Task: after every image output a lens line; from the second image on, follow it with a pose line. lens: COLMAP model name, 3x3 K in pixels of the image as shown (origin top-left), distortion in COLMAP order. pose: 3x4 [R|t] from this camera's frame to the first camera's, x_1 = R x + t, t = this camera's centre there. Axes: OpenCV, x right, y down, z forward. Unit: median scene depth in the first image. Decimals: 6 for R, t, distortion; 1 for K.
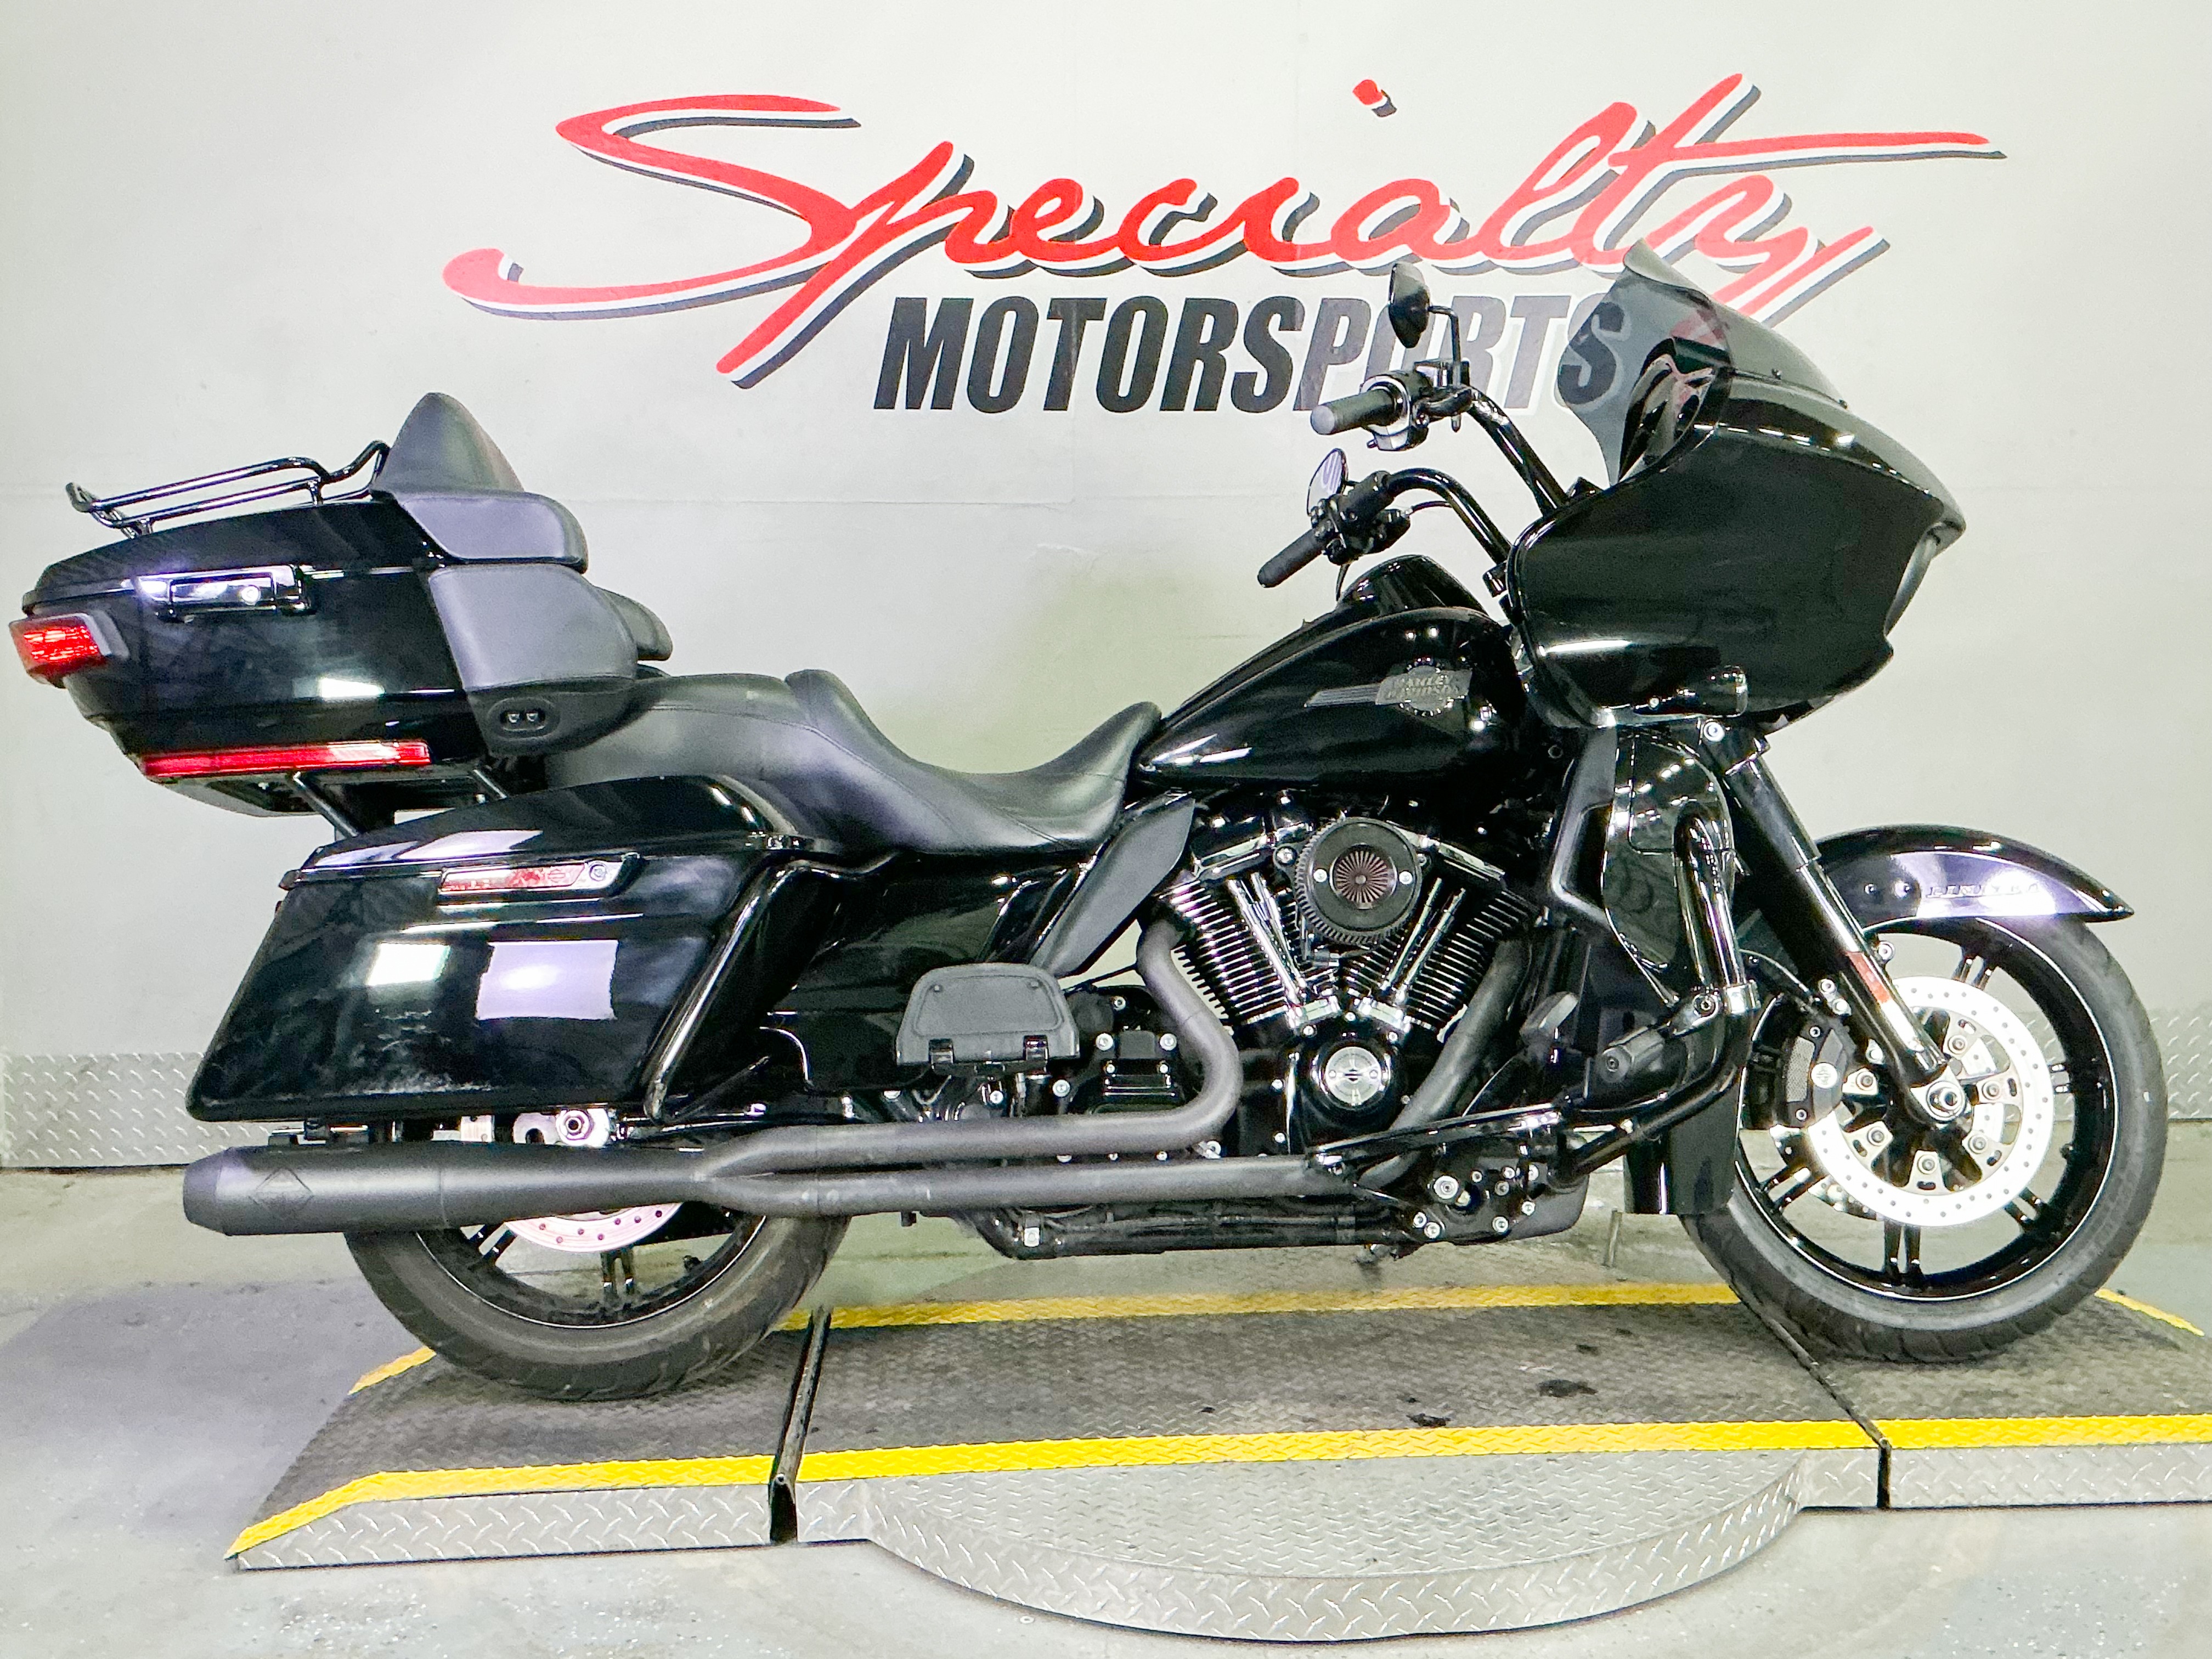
lens RADIAL K [[2524.2, 0, 1106.0], [0, 2524.2, 829.5], [0, 0, 1]] dist [0.167968, -0.363609]
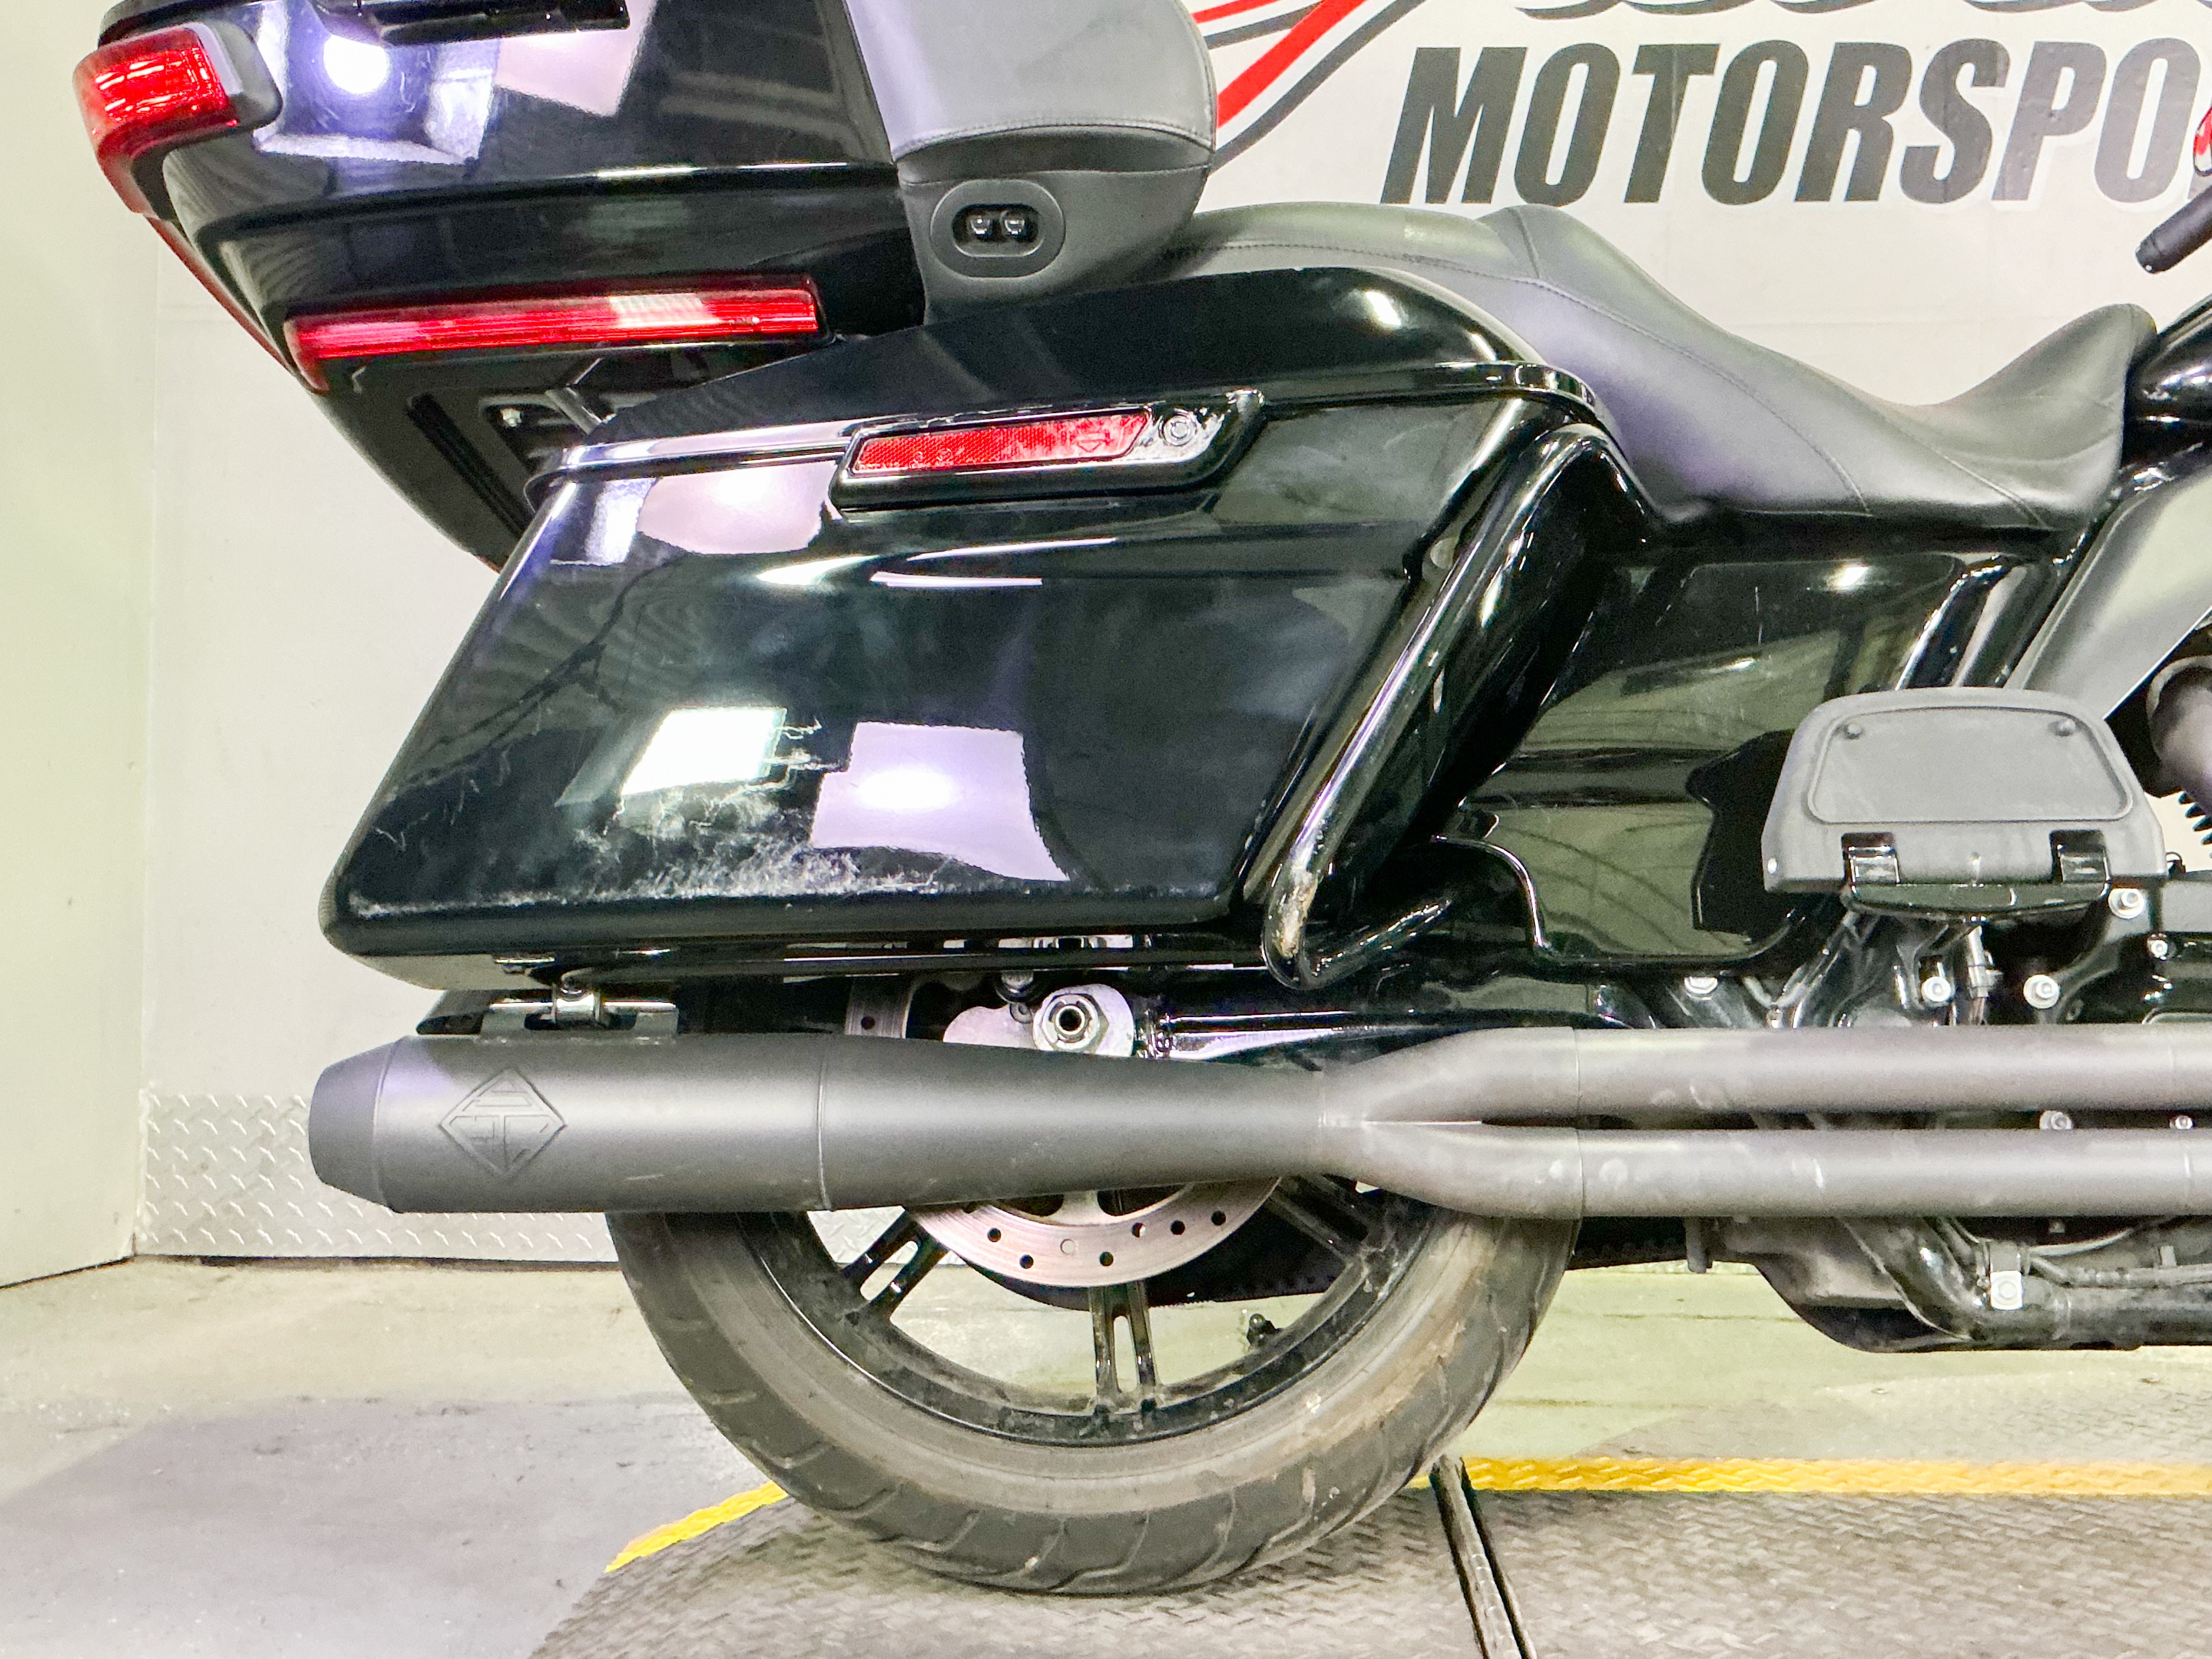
lens RADIAL K [[2391.7, 0, 1106.0], [0, 2391.7, 829.5], [0, 0, 1]] dist [0.172162, -0.391570]
pose [[0.996099, 0.015156, -0.086930, -0.155210], [-0.025257, 0.992892, -0.116304, 0.128388], [0.084550, 0.118046, 0.989402, 0.505941]]
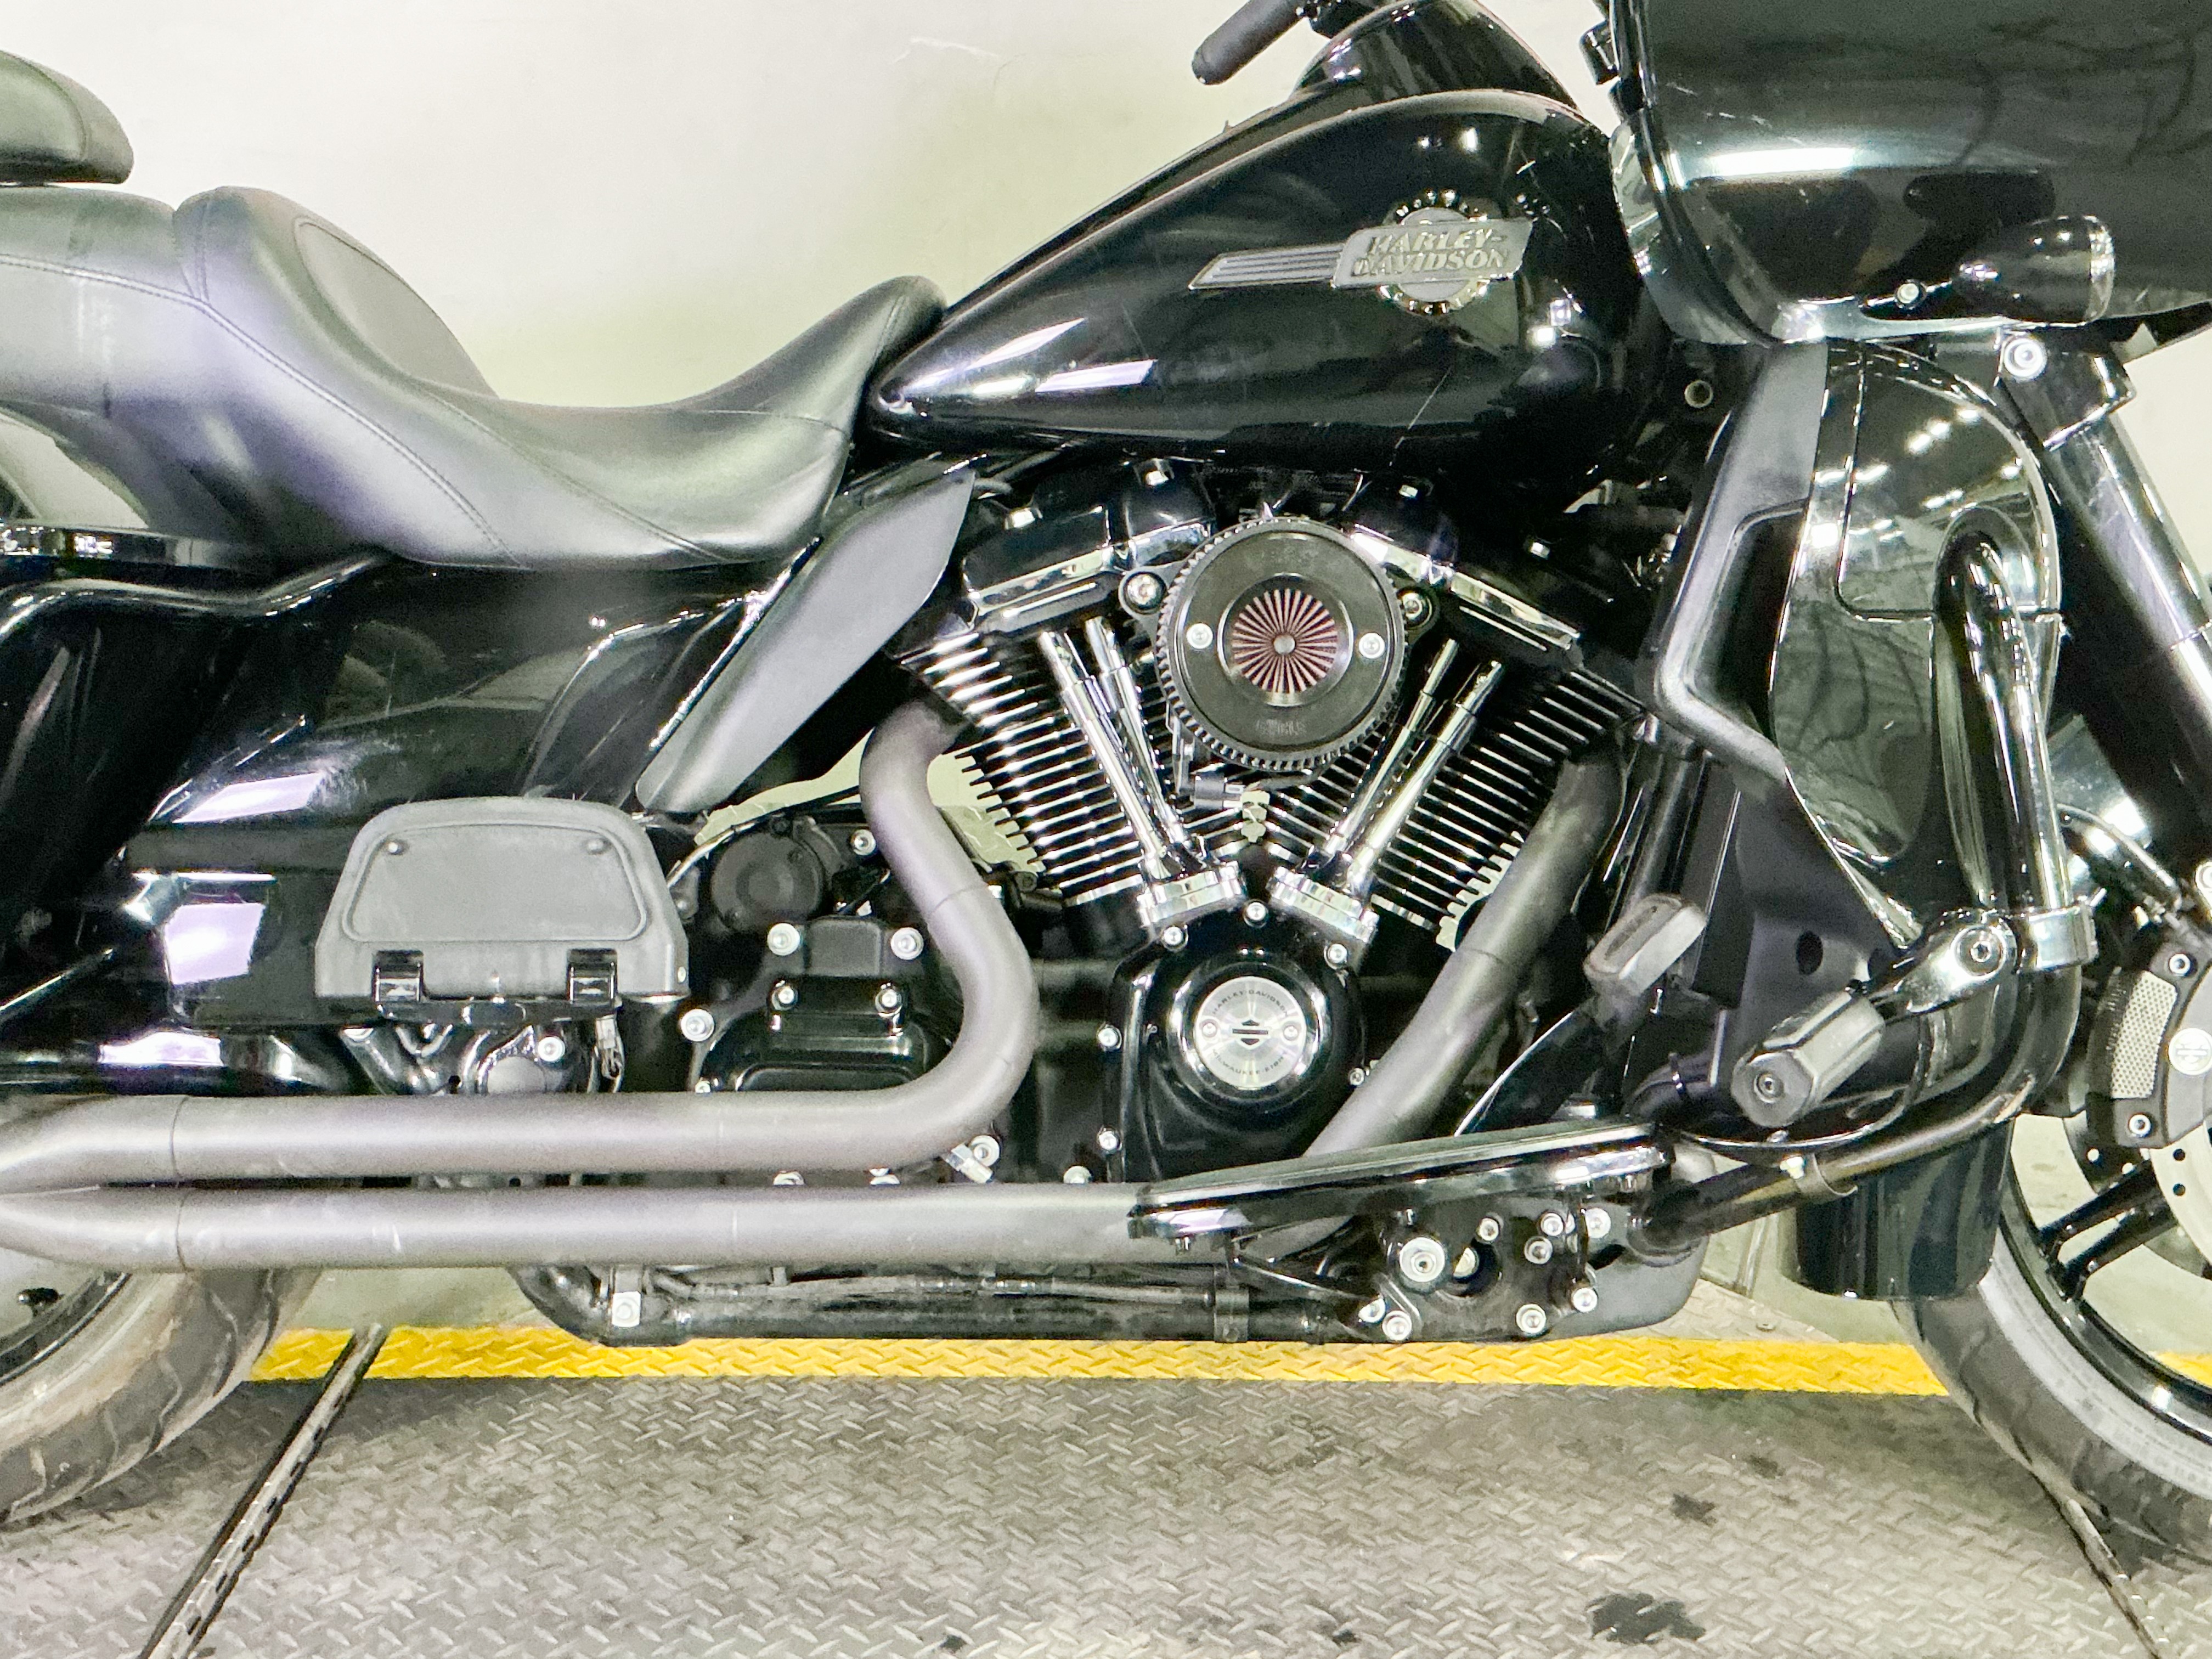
lens RADIAL K [[2619.2, 0, 1106.0], [0, 2619.2, 829.5], [0, 0, 1]] dist [0.155896, -0.346654]
pose [[0.998058, 0.034799, -0.051669, 0.091028], [-0.027427, 0.990178, 0.137097, -0.013689], [0.055932, -0.135413, 0.989209, 0.467464]]
